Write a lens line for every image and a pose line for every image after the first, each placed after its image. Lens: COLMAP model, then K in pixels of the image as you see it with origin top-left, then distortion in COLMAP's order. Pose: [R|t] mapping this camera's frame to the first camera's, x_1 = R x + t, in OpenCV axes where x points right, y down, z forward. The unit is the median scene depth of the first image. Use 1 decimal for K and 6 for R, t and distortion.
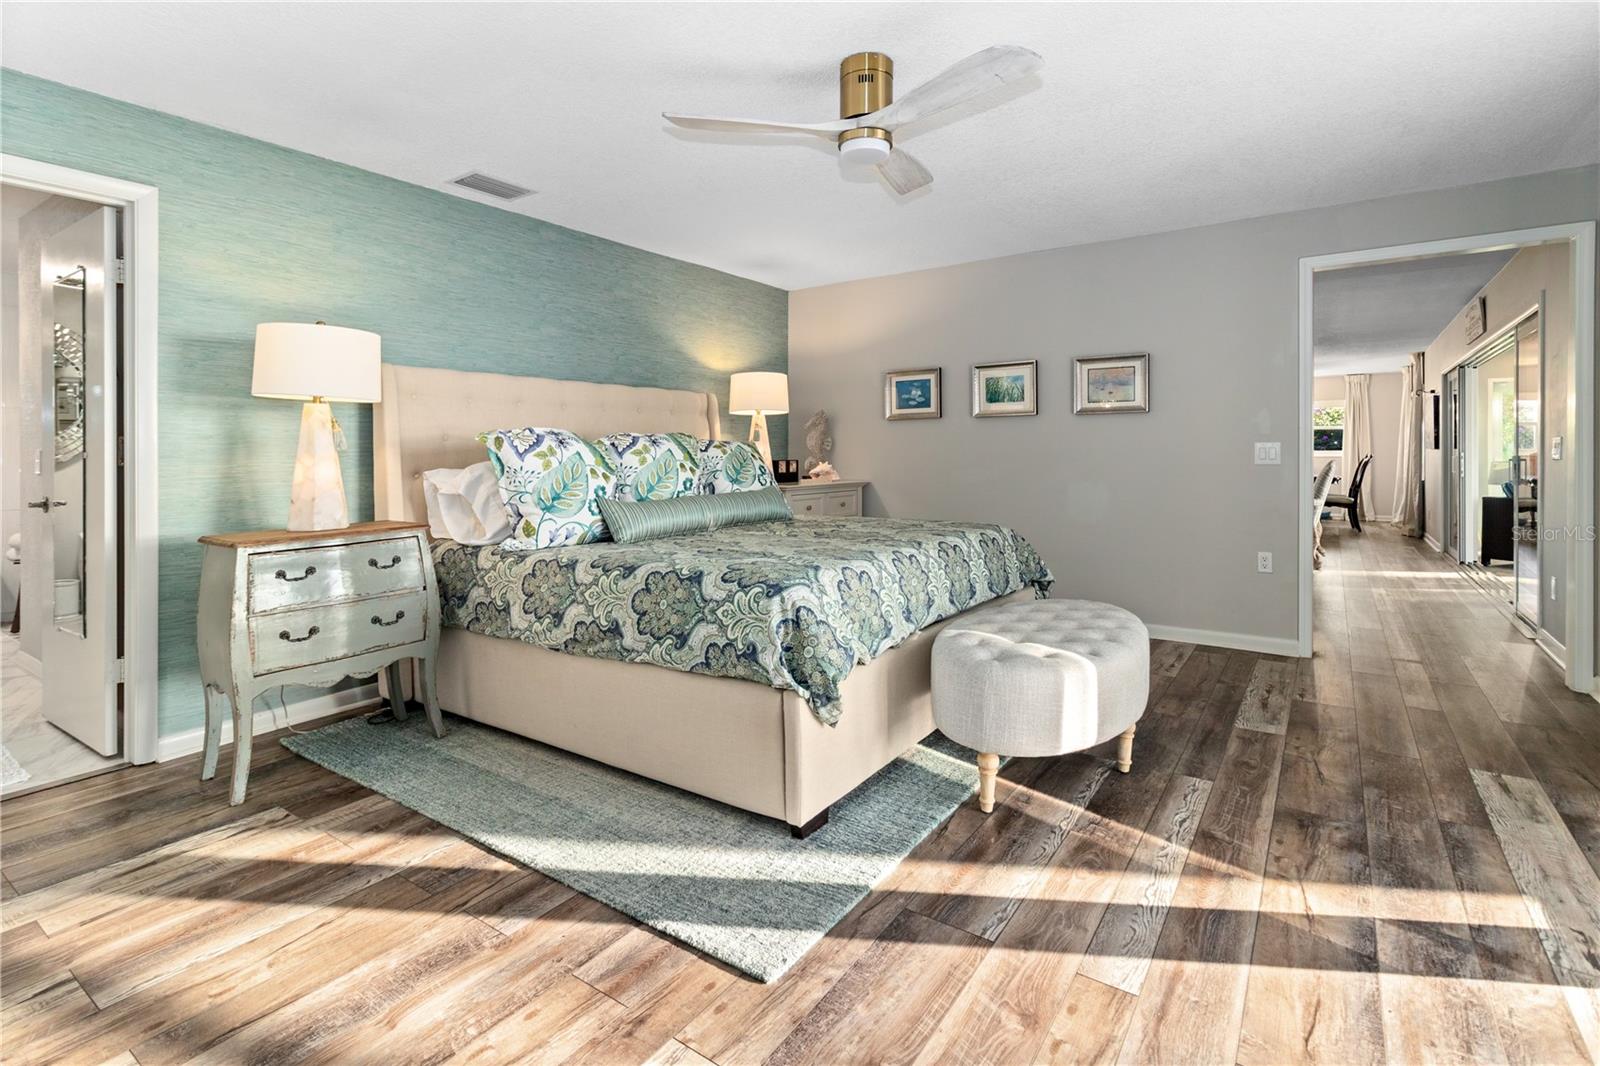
lens RADIAL K [[763.6, 0, 804.4], [0, 763.6, 460.1], [0, 0, 1]] dist [0.001712, 0.000328]
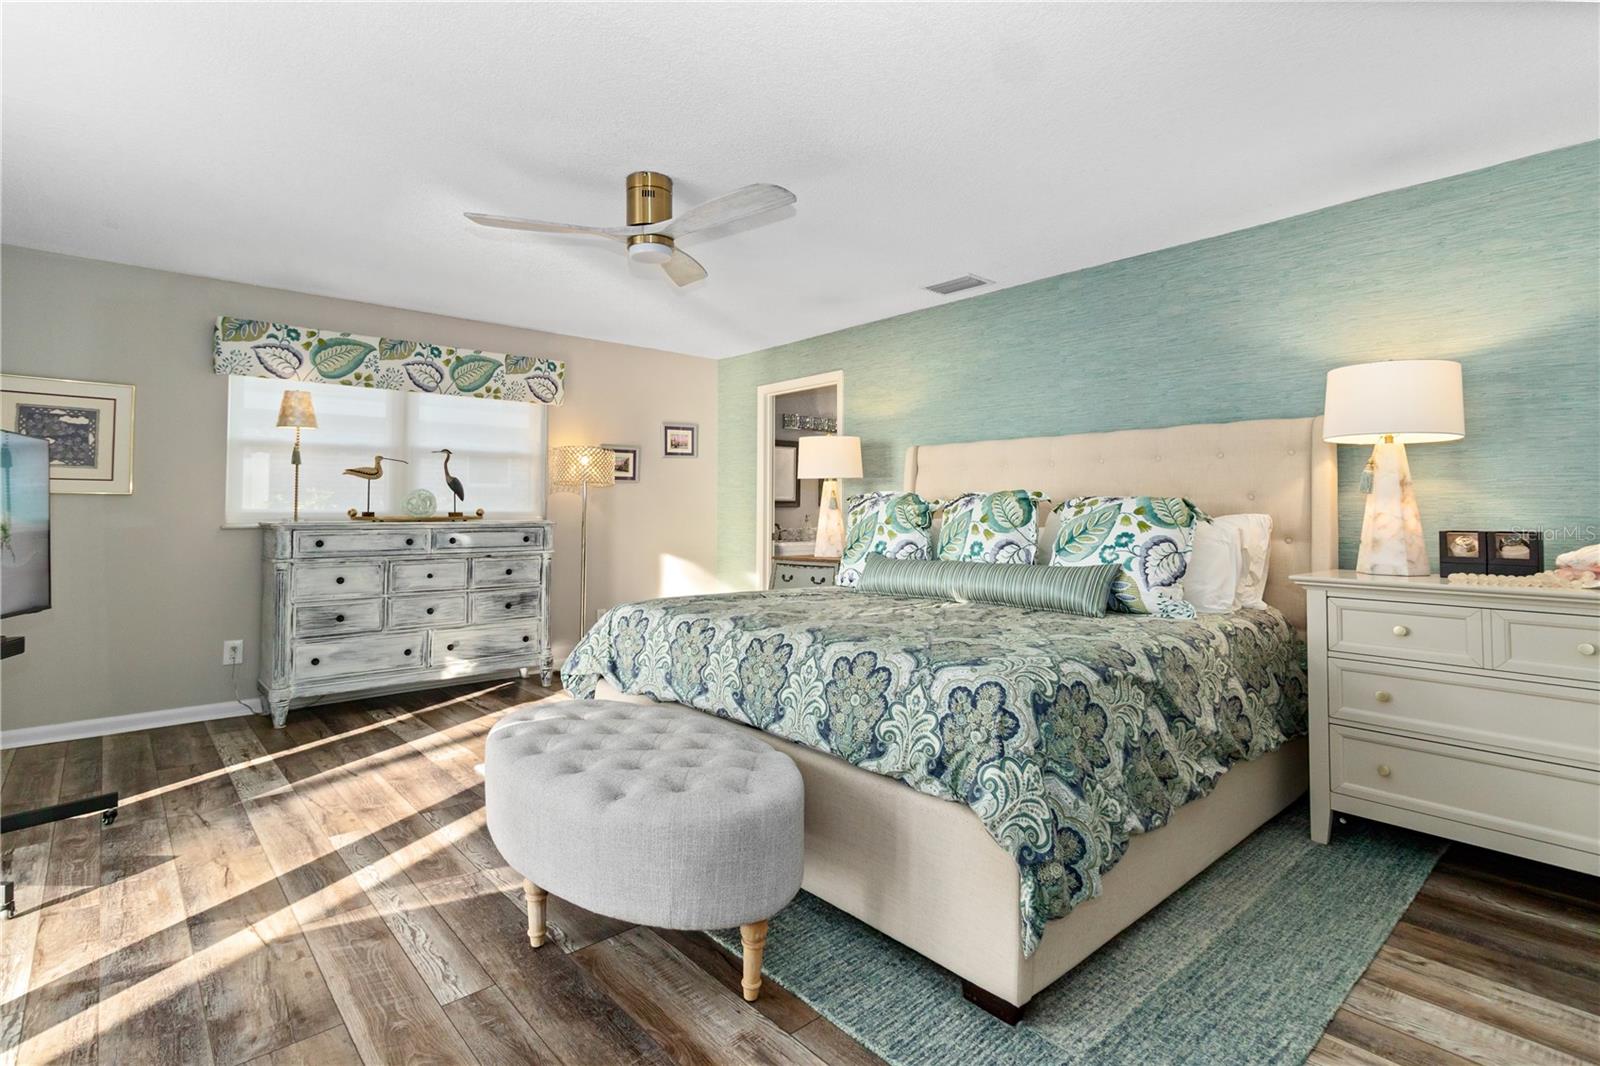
lens RADIAL K [[763.6, 0, 773.5], [0, 763.6, 486.9], [0, 0, 1]] dist [0.001712, 0.000328]
pose [[-0.246738, -0.023156, -0.968805, 1.382663], [-0.008641, 0.999727, -0.021694, -0.034064], [0.969044, 0.003019, -0.246871, 1.773877]]
